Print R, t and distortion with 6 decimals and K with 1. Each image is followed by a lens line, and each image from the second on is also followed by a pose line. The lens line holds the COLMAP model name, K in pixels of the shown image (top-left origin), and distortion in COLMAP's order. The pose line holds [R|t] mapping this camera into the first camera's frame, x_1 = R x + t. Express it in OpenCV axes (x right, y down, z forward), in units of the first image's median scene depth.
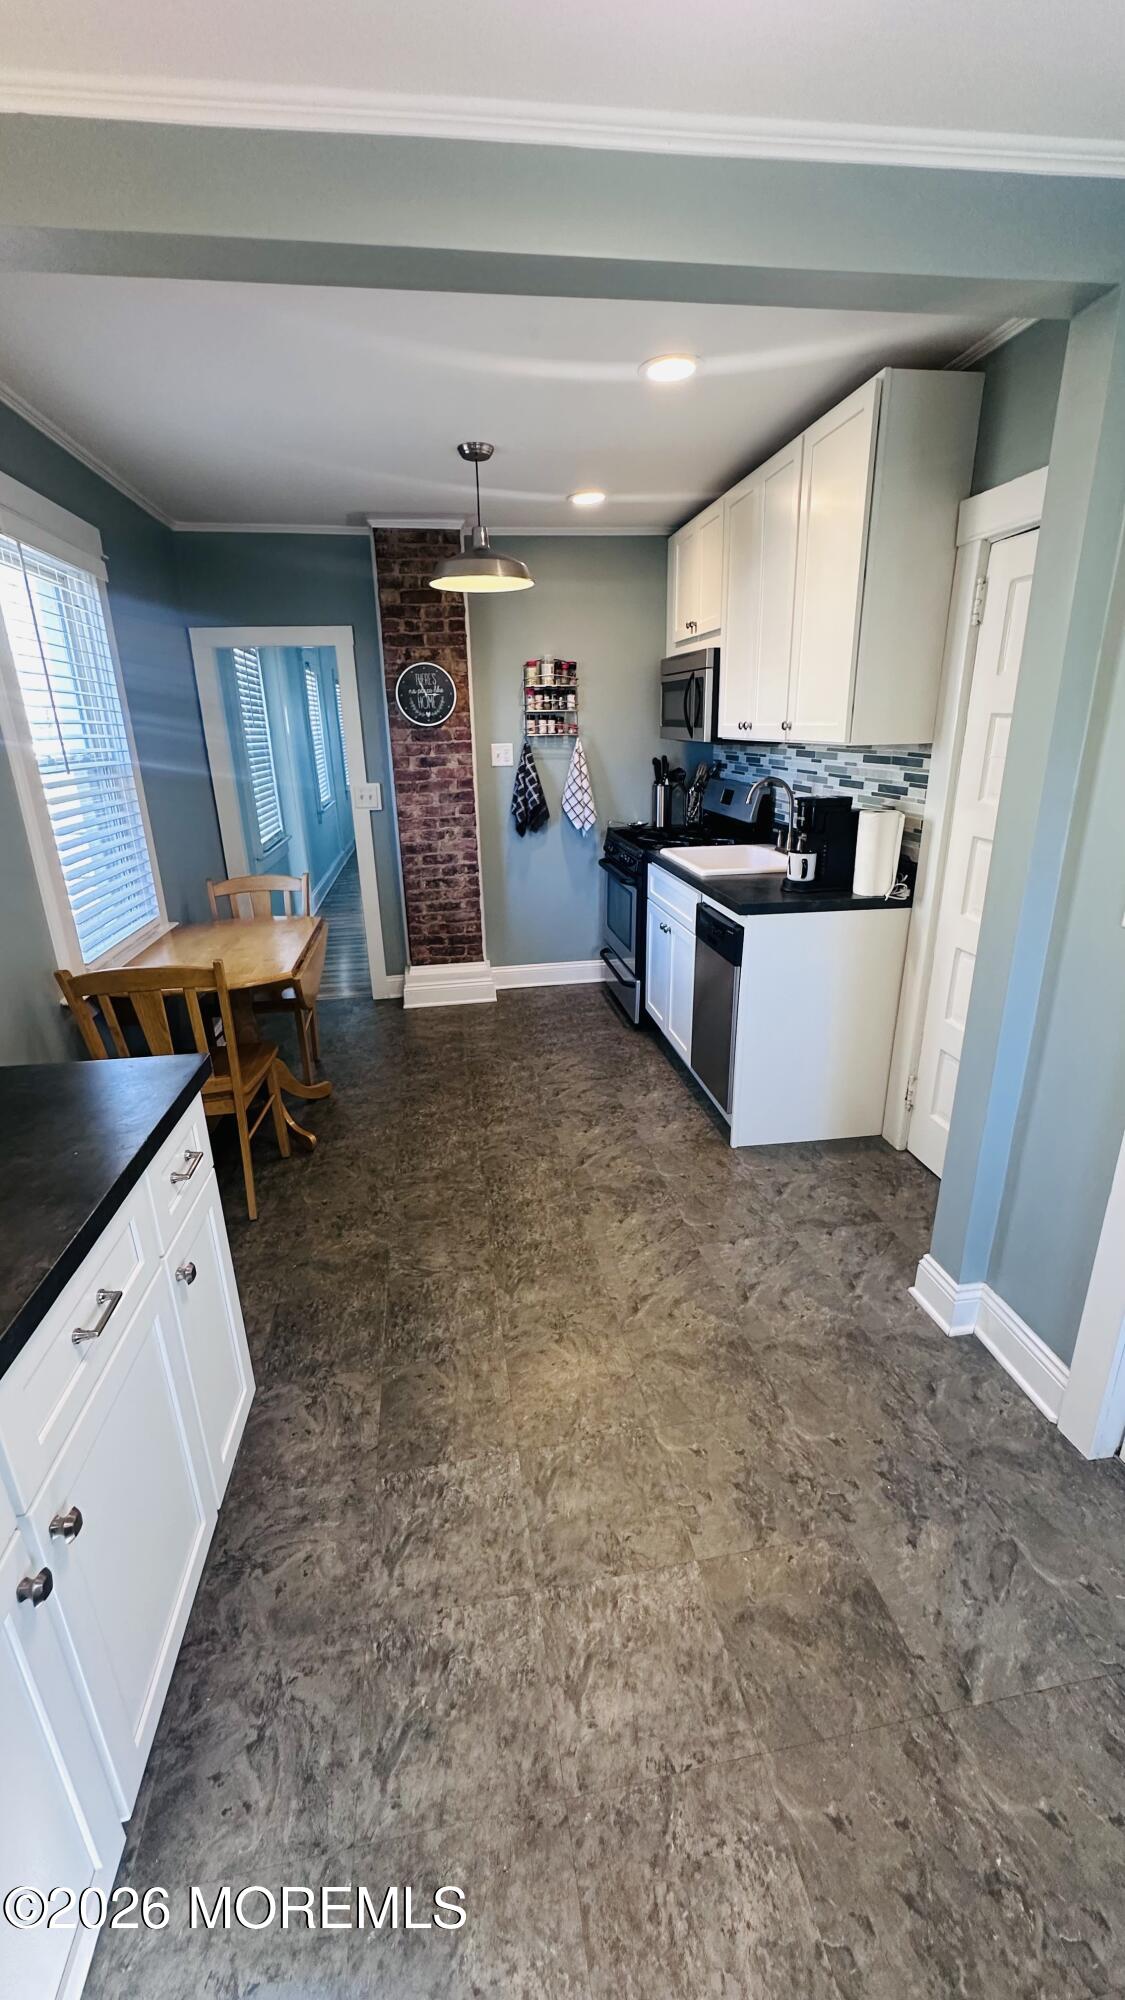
lens RADIAL K [[794.5, 0, 560.5], [0, 794.5, 1000.3], [0, 0, 1]] dist [-0.001871, 0.000521]
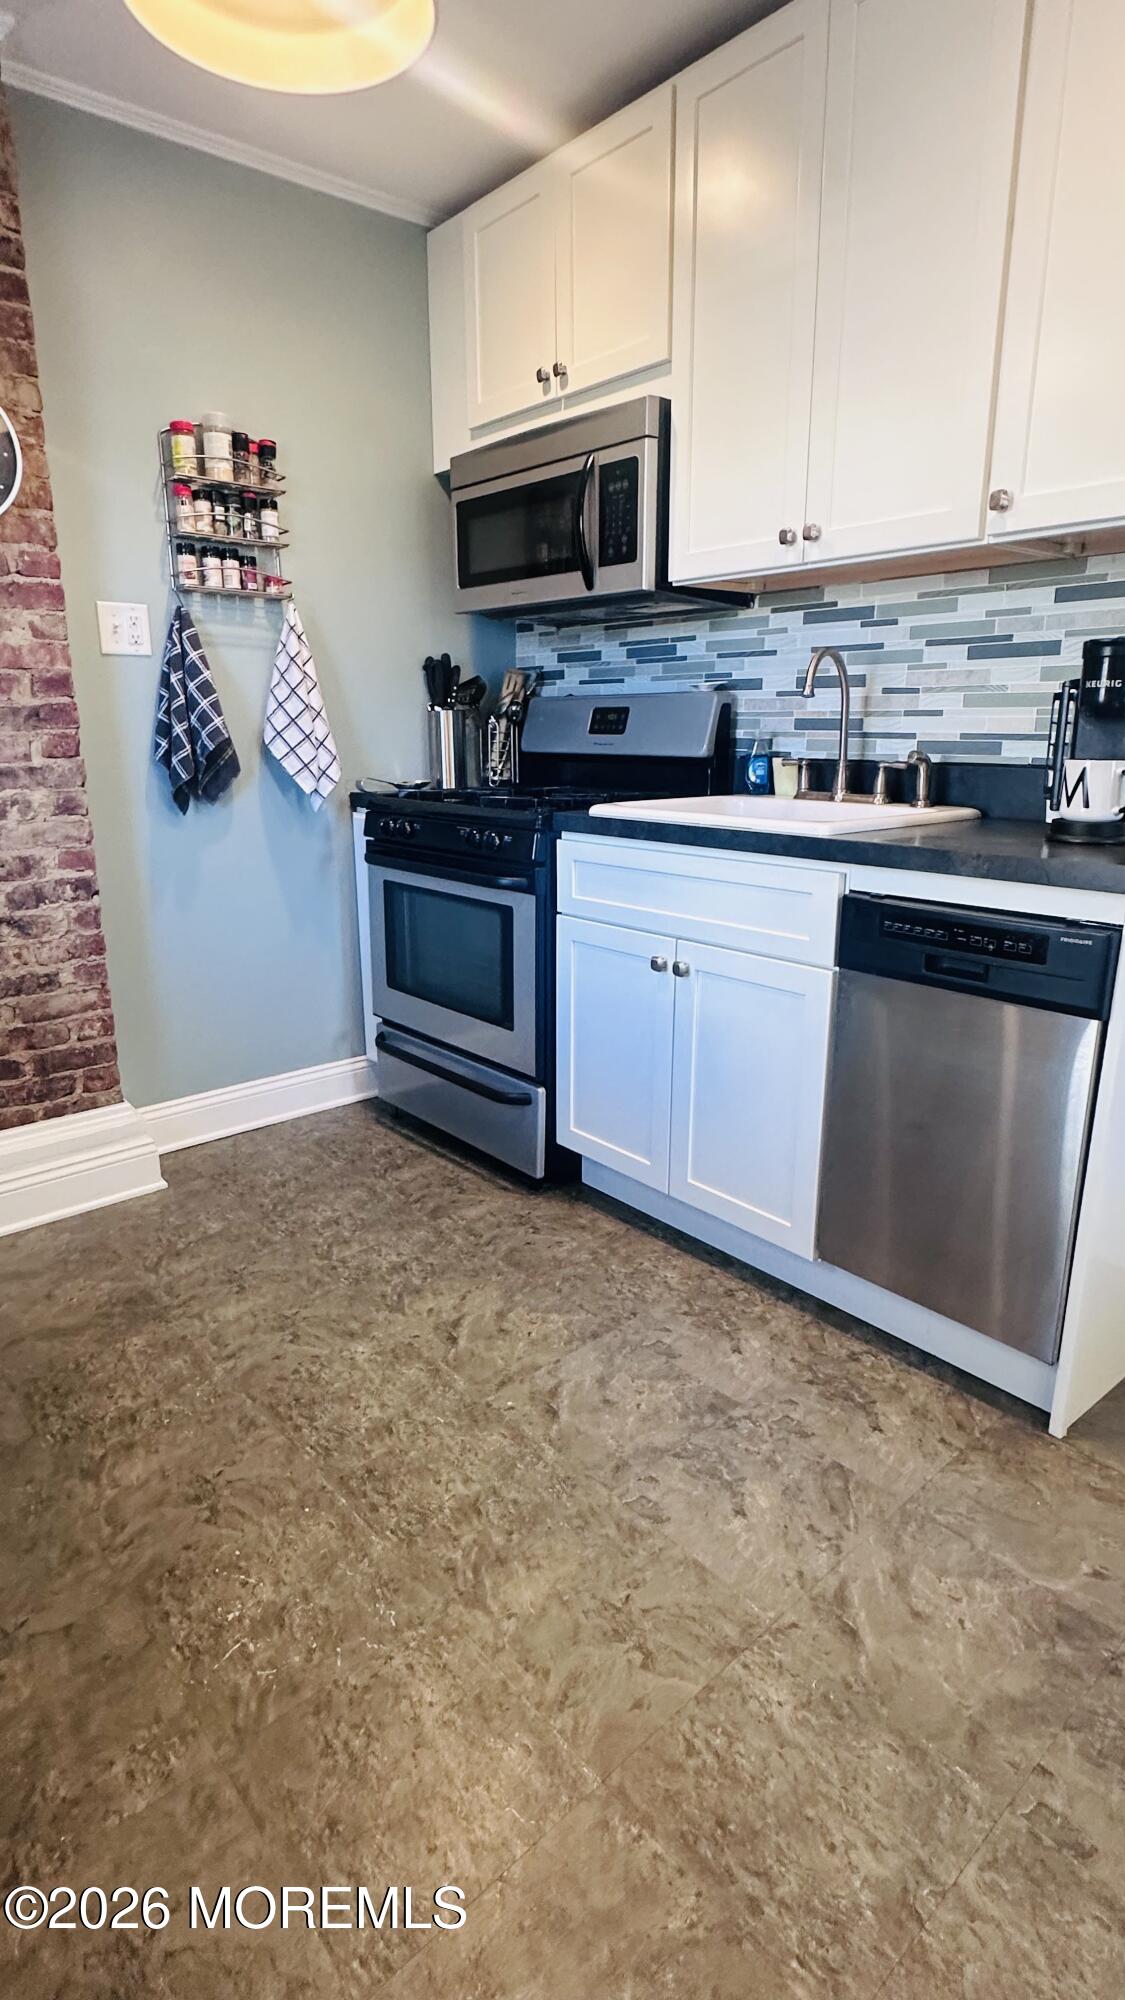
lens RADIAL K [[1024.5, 0, 550.5], [0, 1024.5, 993.8], [0, 0, 1]] dist [-0.002016, -0.000445]
pose [[0.852697, -0.118249, 0.508846, -0.222779], [0.159852, 0.986384, -0.038650, -0.061630], [-0.497347, 0.114296, 0.859989, 0.509182]]
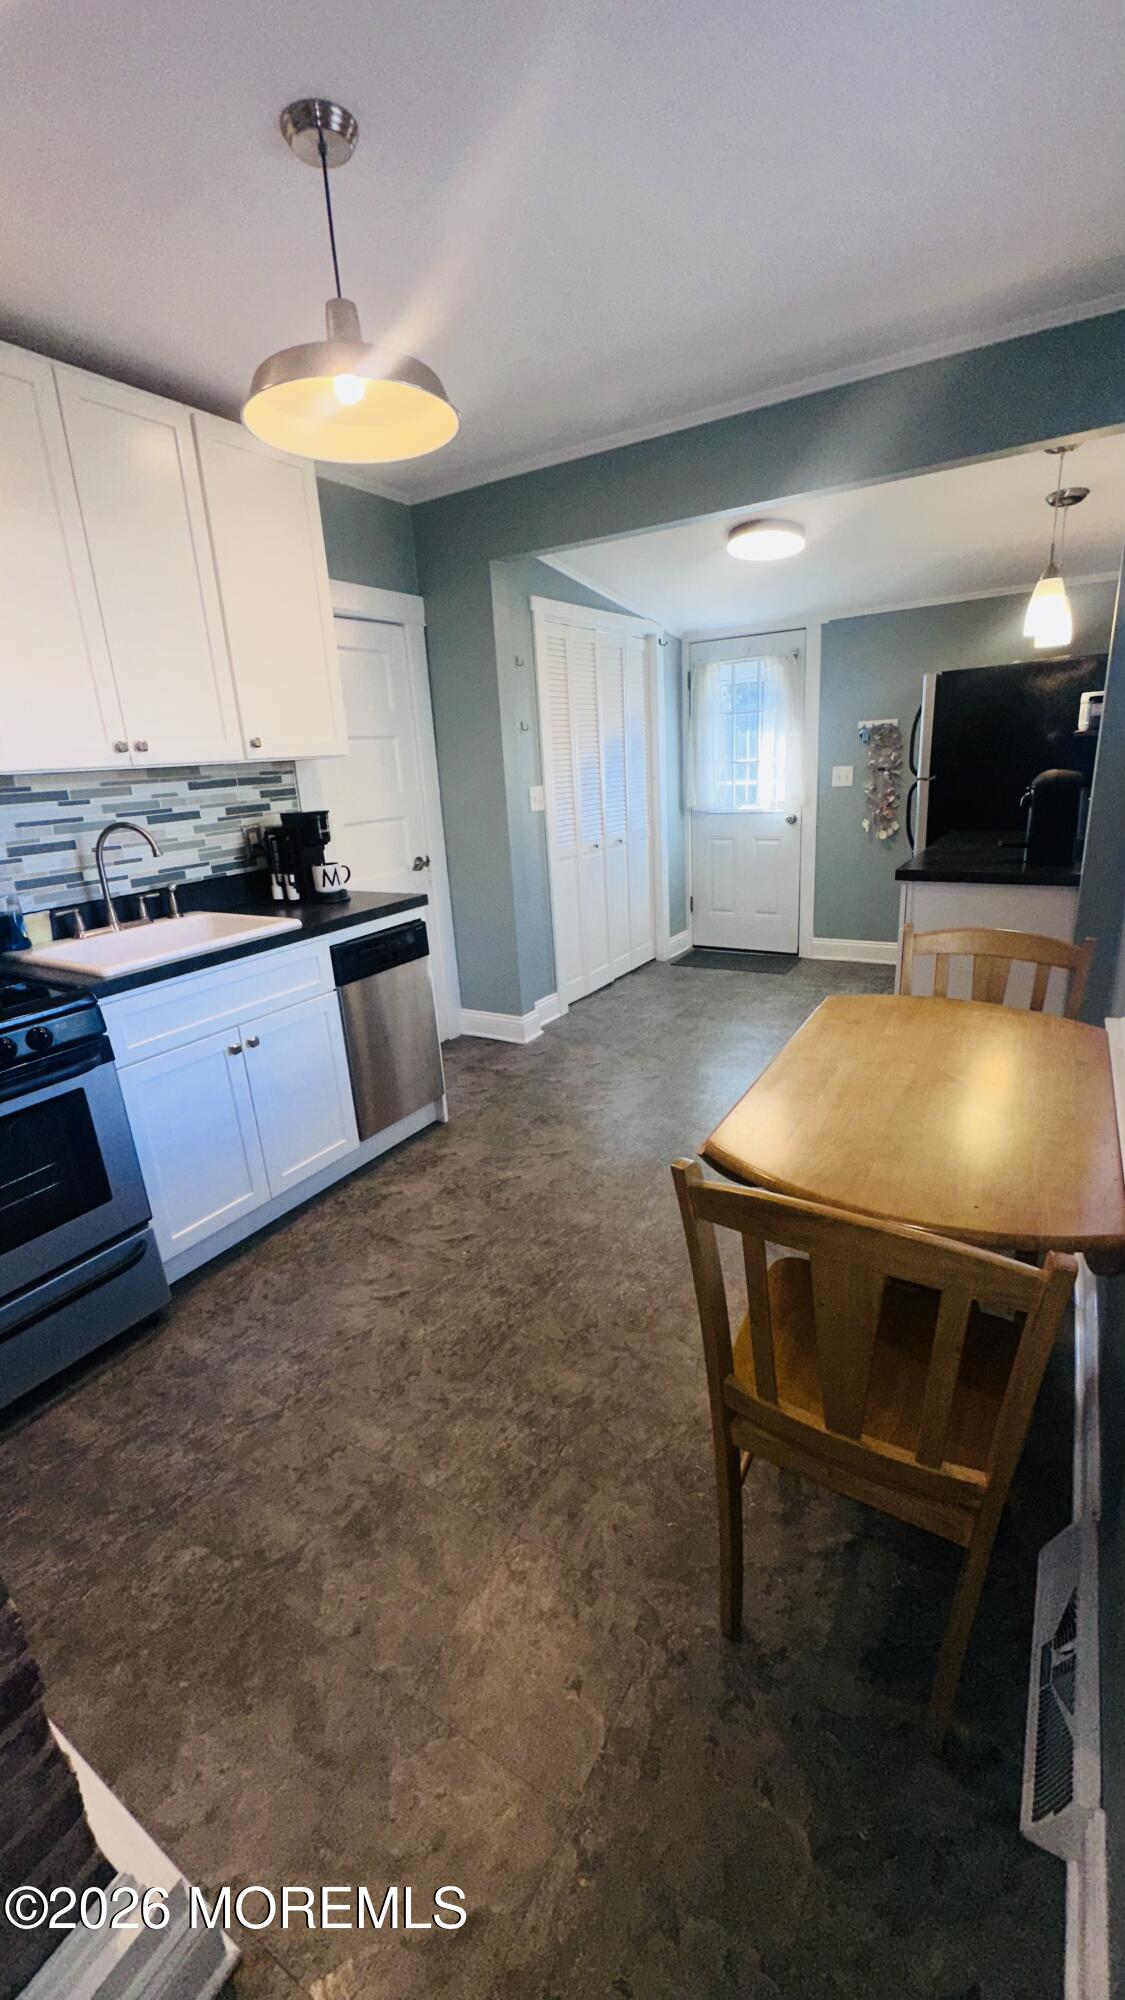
lens RADIAL K [[794.5, 0, 566.2], [0, 794.5, 1001.6], [0, 0, 1]] dist [-0.001871, 0.000521]
pose [[-0.758893, -0.134499, 0.637175, -0.464995], [0.282786, 0.813312, 0.508484, -0.365679], [-0.586612, 0.566069, -0.579182, 1.163741]]
